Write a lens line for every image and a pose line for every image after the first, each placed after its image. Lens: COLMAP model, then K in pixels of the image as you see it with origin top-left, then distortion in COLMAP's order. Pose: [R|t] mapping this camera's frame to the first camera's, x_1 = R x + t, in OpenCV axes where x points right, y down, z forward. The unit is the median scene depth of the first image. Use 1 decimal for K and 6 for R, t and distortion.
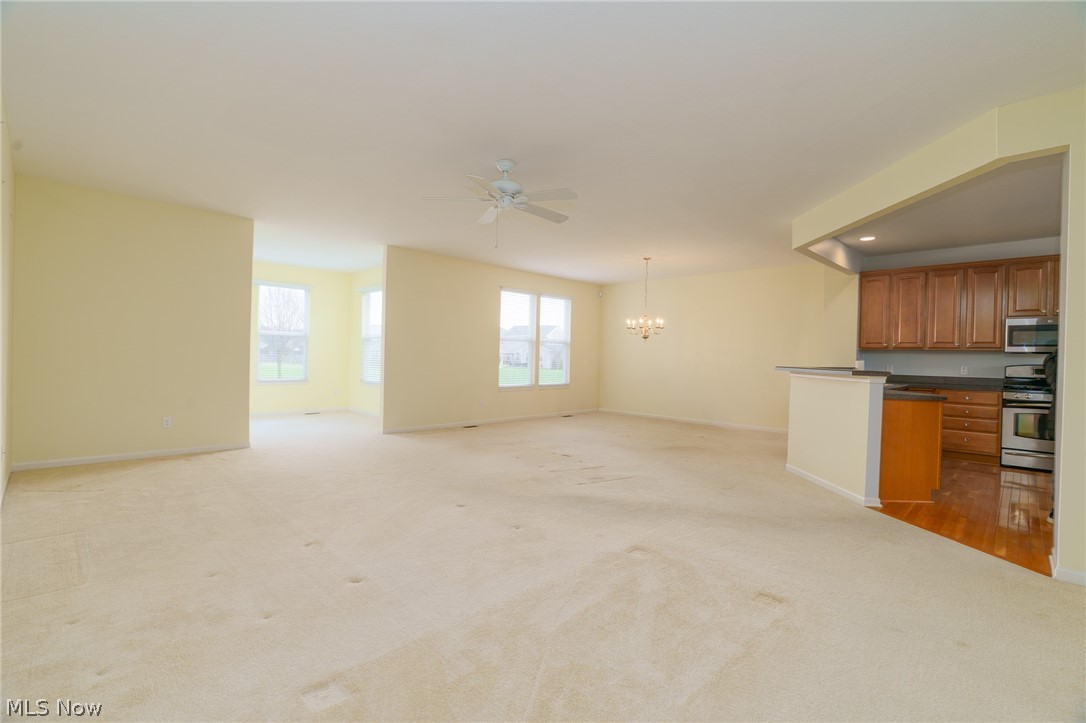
lens RADIAL K [[496.3, 0, 543.0], [0, 496.3, 361.5], [0, 0, 1]] dist [-0.001615, -0.000116]
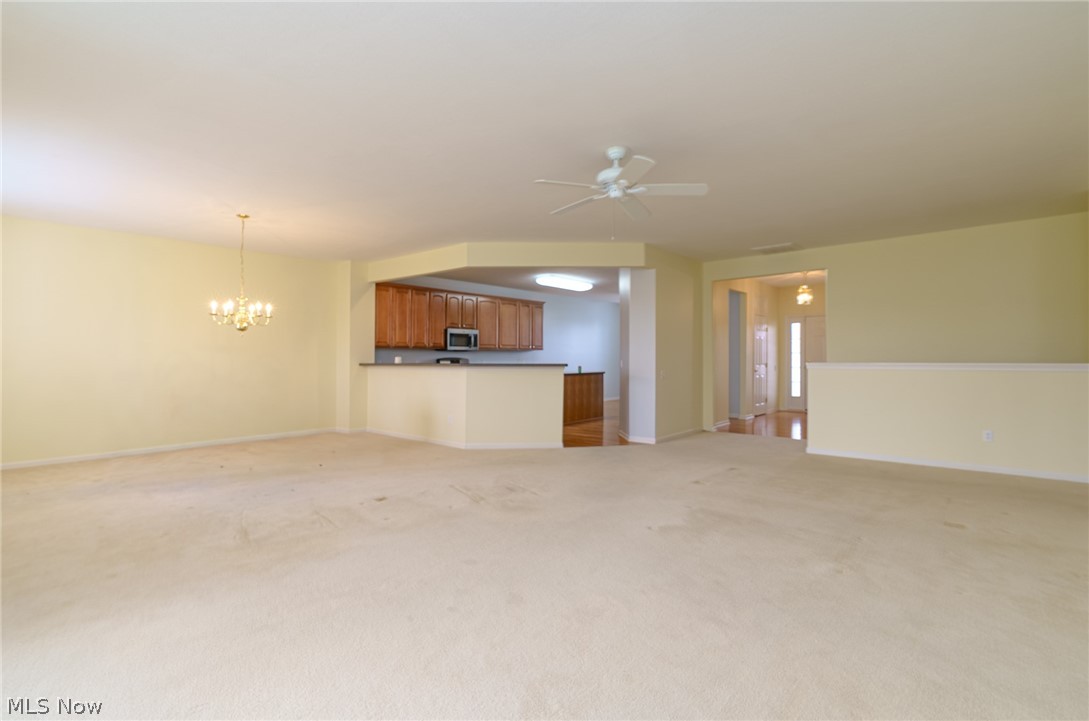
lens RADIAL K [[535.0, 0, 544.5], [0, 535.0, 360.5], [0, 0, 1]] dist [0.000133, -0.000021]
pose [[-0.069404, -0.024145, 0.997296, -0.692629], [0.008382, 0.999658, 0.024786, -0.022592], [-0.997553, 0.010080, -0.069178, 0.740397]]
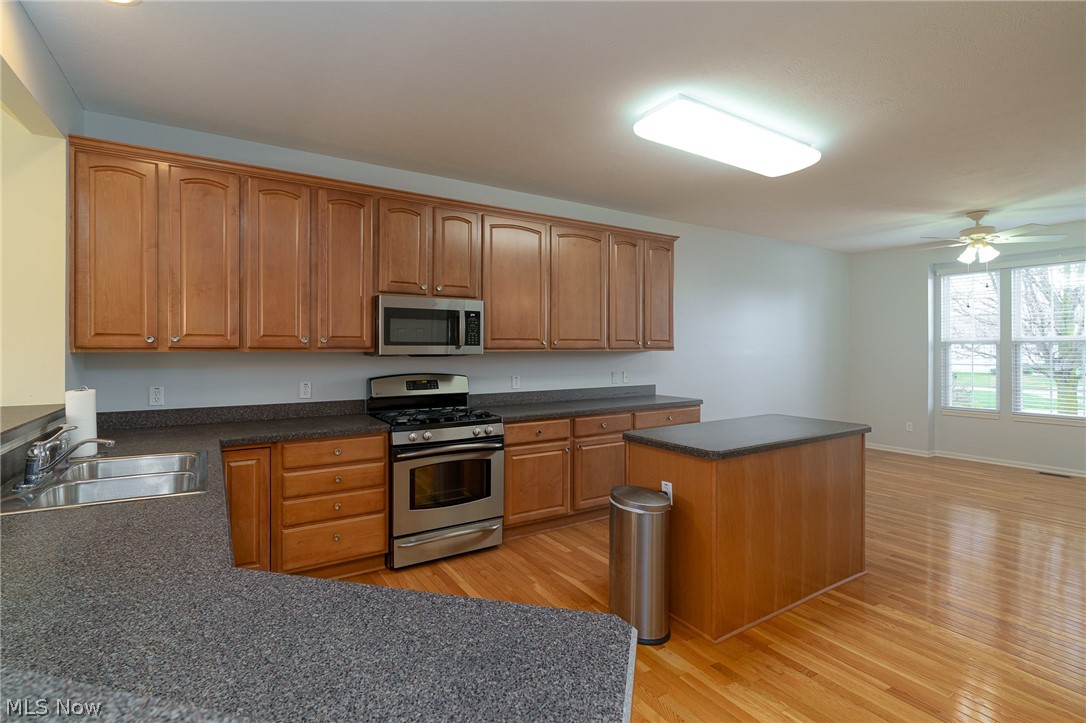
lens RADIAL K [[508.8, 0, 541.8], [0, 508.8, 345.7], [0, 0, 1]] dist [0.001563, 0.000108]
pose [[0.234508, -0.014494, 0.972006, 0.387019], [0.014501, 0.999830, 0.011411, -0.030377], [-0.972006, 0.011419, 0.234678, 0.629189]]
